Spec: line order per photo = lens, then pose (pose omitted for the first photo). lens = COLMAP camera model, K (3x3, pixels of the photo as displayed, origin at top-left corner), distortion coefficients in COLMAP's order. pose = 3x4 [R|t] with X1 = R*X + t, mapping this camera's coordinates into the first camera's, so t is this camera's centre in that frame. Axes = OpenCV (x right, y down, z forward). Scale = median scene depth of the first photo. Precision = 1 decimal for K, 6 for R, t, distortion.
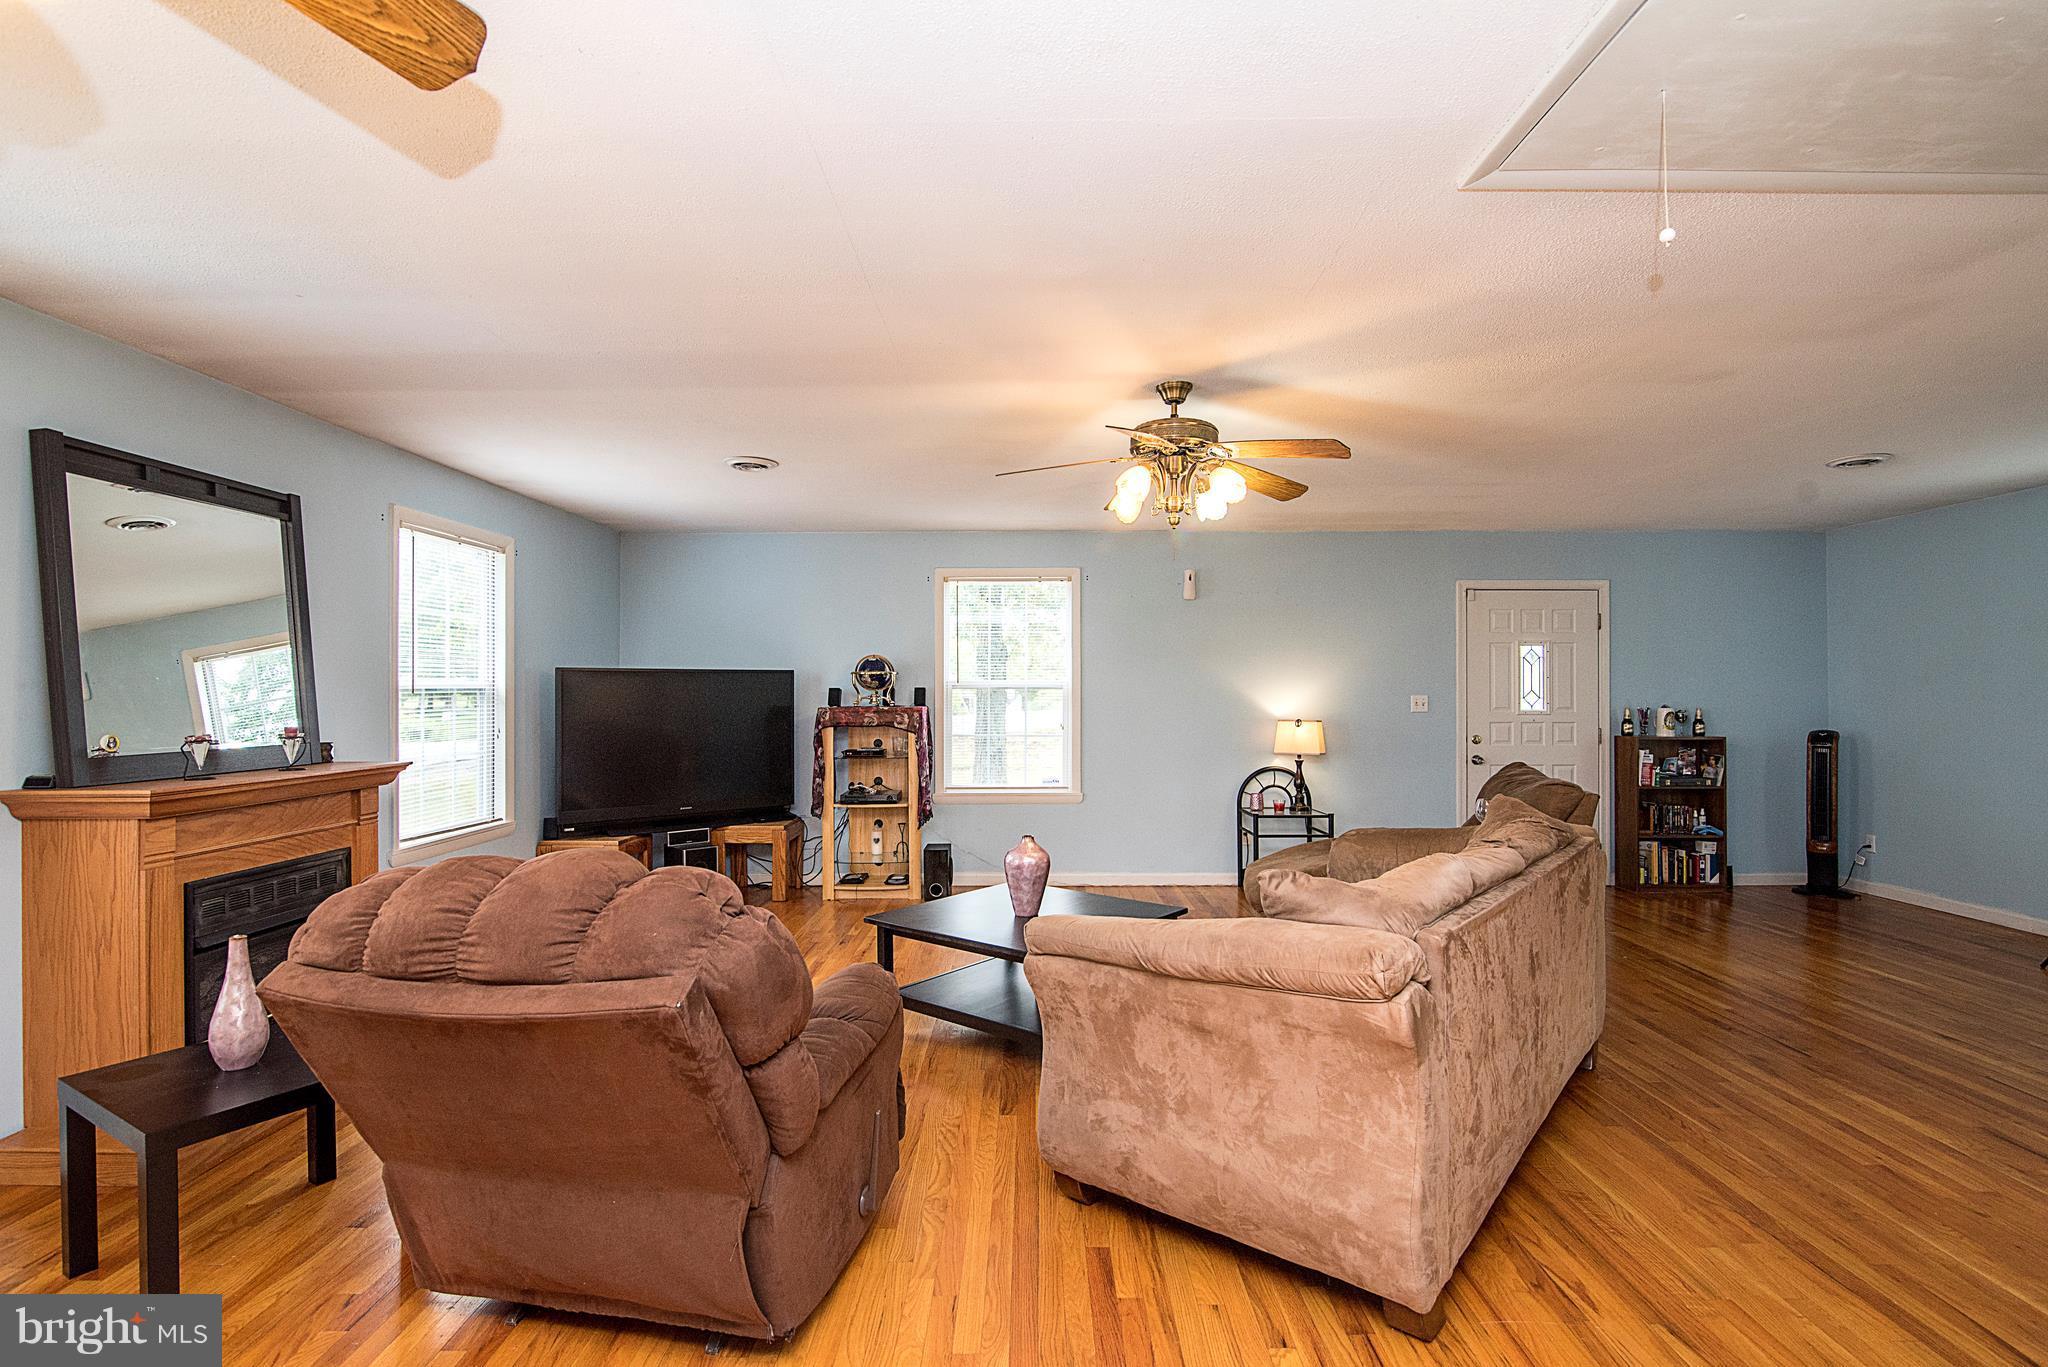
lens RADIAL K [[955.4, 0, 1018.6], [0, 955.4, 688.3], [0, 0, 1]] dist [-0.016885, -0.000883]
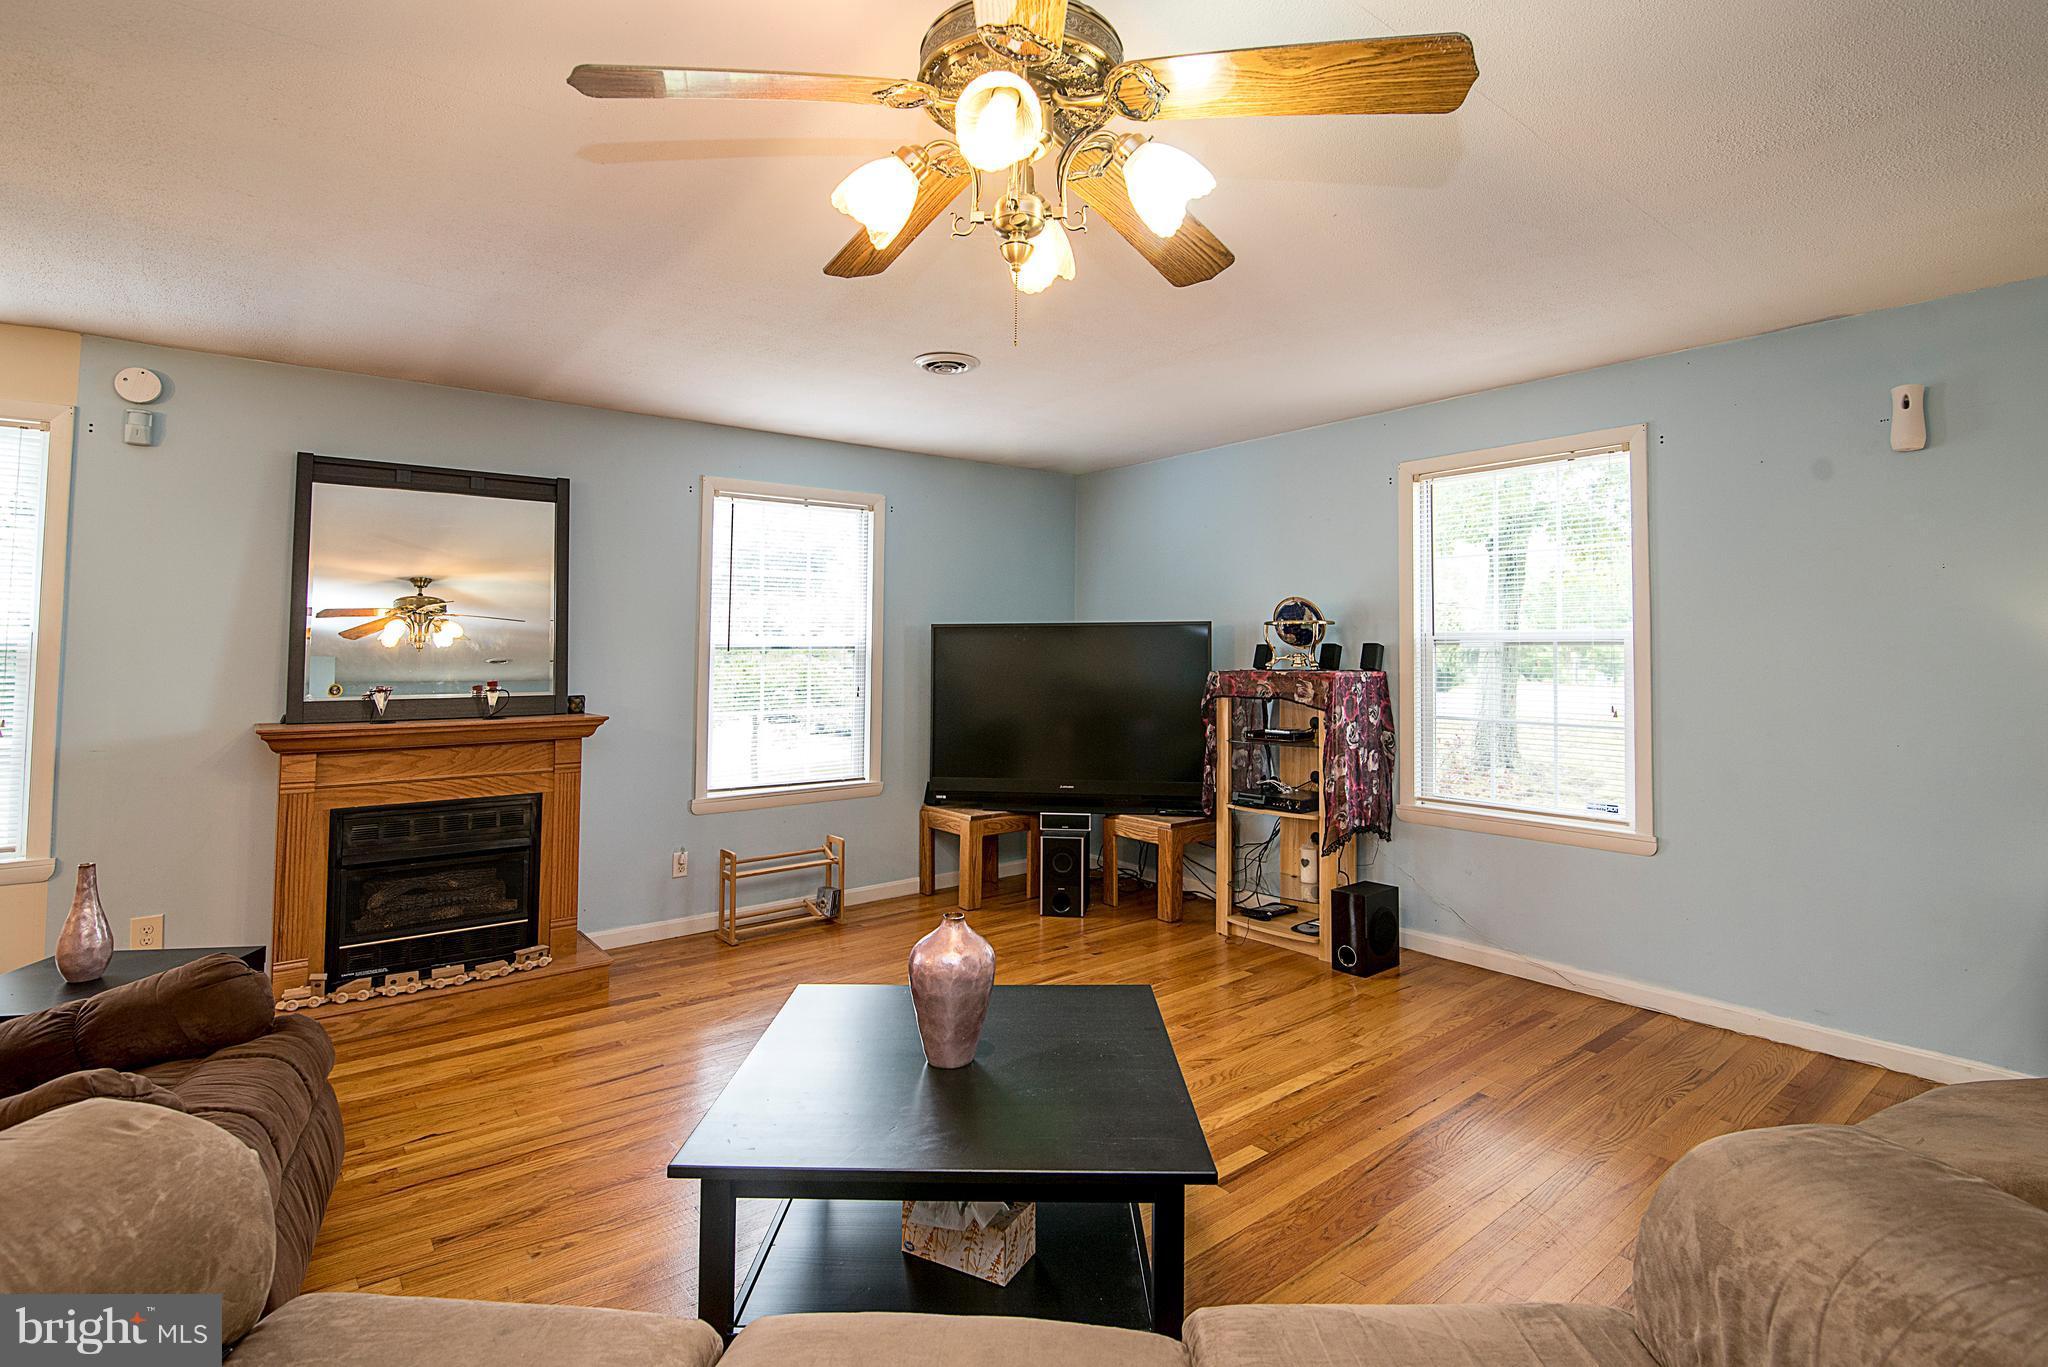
lens RADIAL K [[955.4, 0, 981.1], [0, 955.4, 612.9], [0, 0, 1]] dist [-0.016885, -0.000883]
pose [[0.632206, -0.031562, -0.774157, 0.262200], [0.003312, 0.999271, -0.038035, 0.002555], [0.774793, 0.021482, 0.631849, 0.393595]]
